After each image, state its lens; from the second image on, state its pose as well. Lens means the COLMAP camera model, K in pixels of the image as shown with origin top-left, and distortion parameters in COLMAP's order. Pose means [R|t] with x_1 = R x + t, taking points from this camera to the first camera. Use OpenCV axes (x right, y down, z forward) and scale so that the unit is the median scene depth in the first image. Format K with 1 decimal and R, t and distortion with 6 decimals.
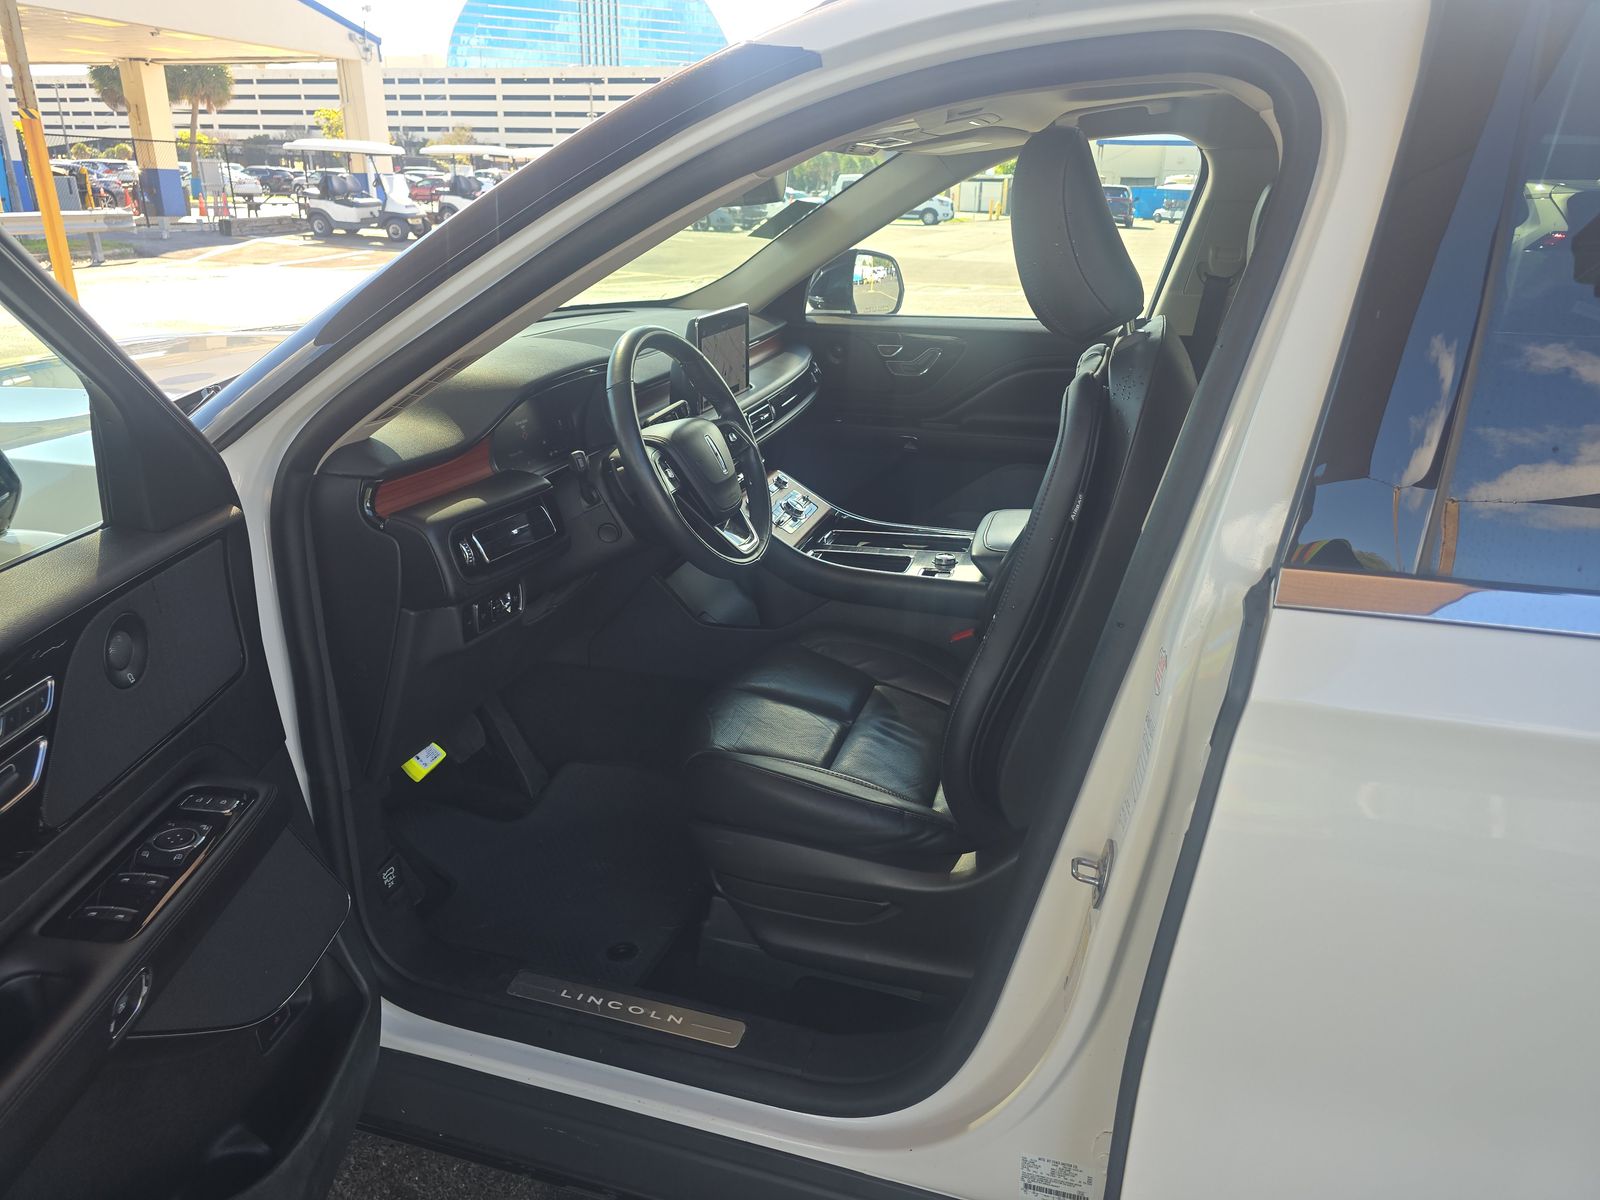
lens RADIAL K [[1135.7, 0, 800.7], [0, 1135.7, 593.9], [0, 0, 1]] dist [0.039380, -0.039716]
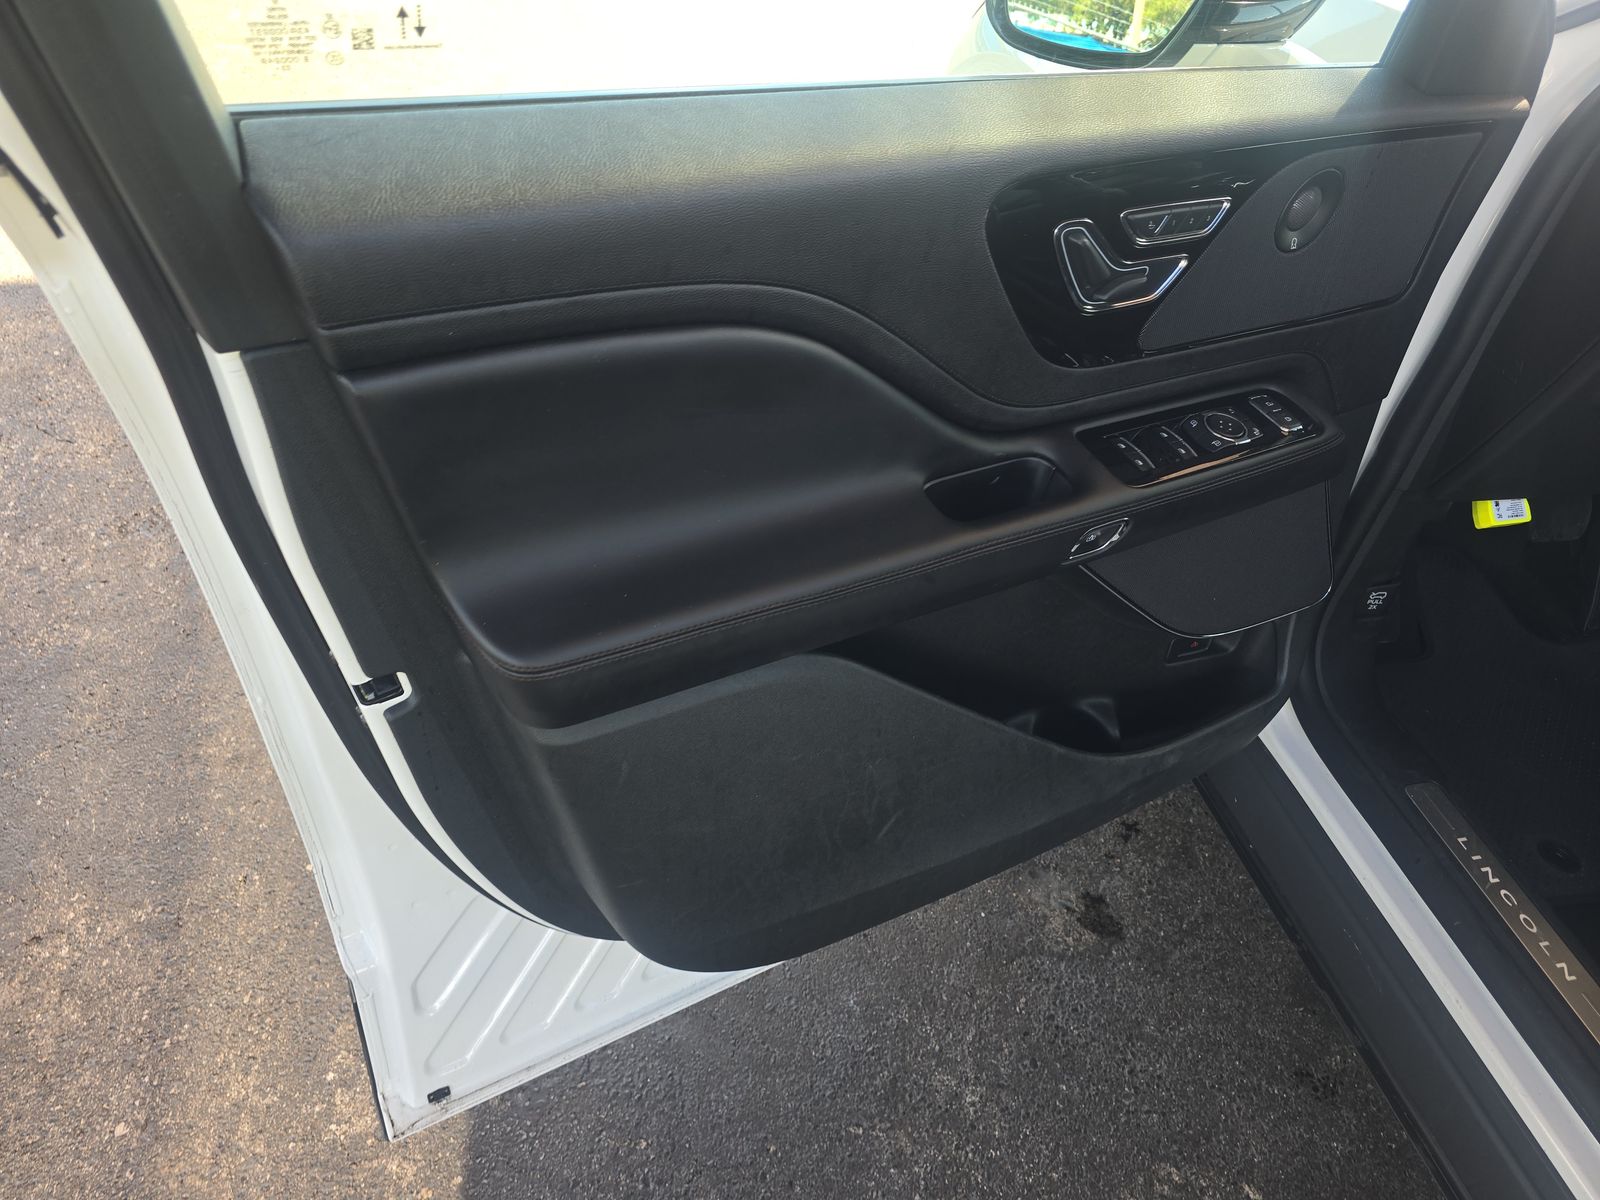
lens RADIAL K [[1135.7, 0, 802.5], [0, 1135.7, 599.1], [0, 0, 1]] dist [0.039380, -0.039716]
pose [[0.504947, 0.605096, -0.615538, -0.055749], [-0.408453, 0.795740, 0.447173, 0.046869], [0.760391, 0.025620, 0.648960, 0.124987]]
